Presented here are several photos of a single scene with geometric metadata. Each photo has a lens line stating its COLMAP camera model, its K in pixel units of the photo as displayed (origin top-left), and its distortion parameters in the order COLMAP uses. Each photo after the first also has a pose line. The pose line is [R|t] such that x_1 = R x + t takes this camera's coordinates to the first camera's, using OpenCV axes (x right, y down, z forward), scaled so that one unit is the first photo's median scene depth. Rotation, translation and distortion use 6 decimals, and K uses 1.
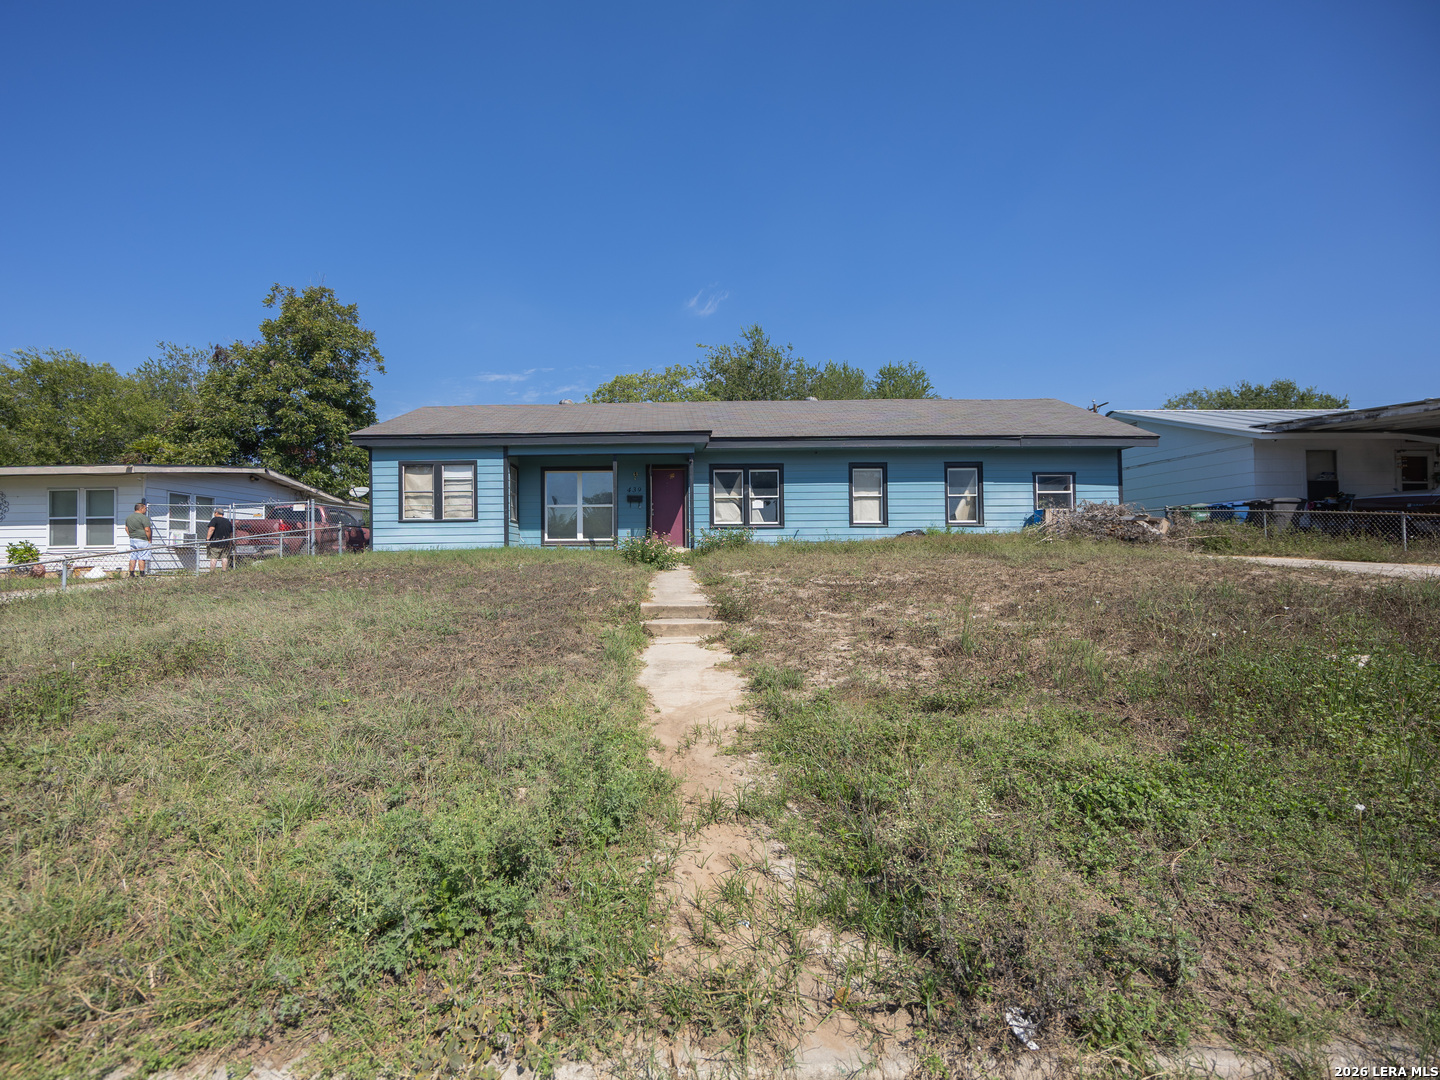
lens RADIAL K [[663.6, 0, 744.5], [0, 663.6, 534.1], [0, 0, 1]] dist [-0.003618, -0.000503]
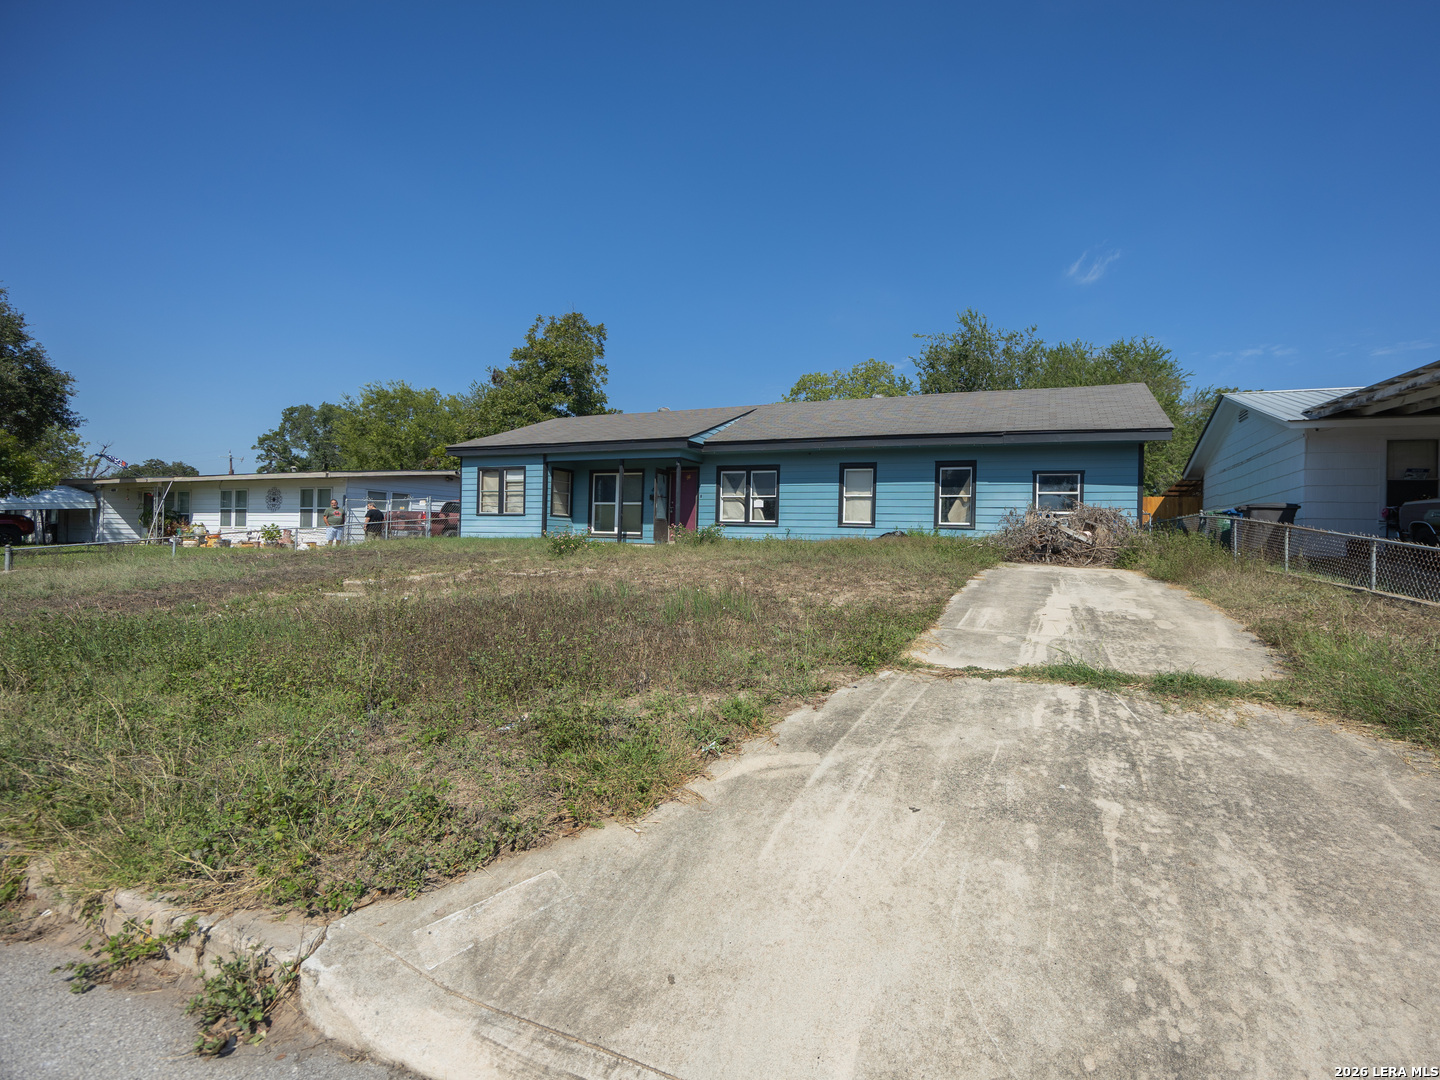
lens RADIAL K [[647.5, 0, 679.8], [0, 647.5, 535.2], [0, 0, 1]] dist [-0.002011, -0.000231]
pose [[0.927773, 0.026853, -0.372179, 0.300346], [-0.023262, 0.999629, 0.014135, -0.006330], [0.372420, -0.004456, 0.928053, -0.004993]]
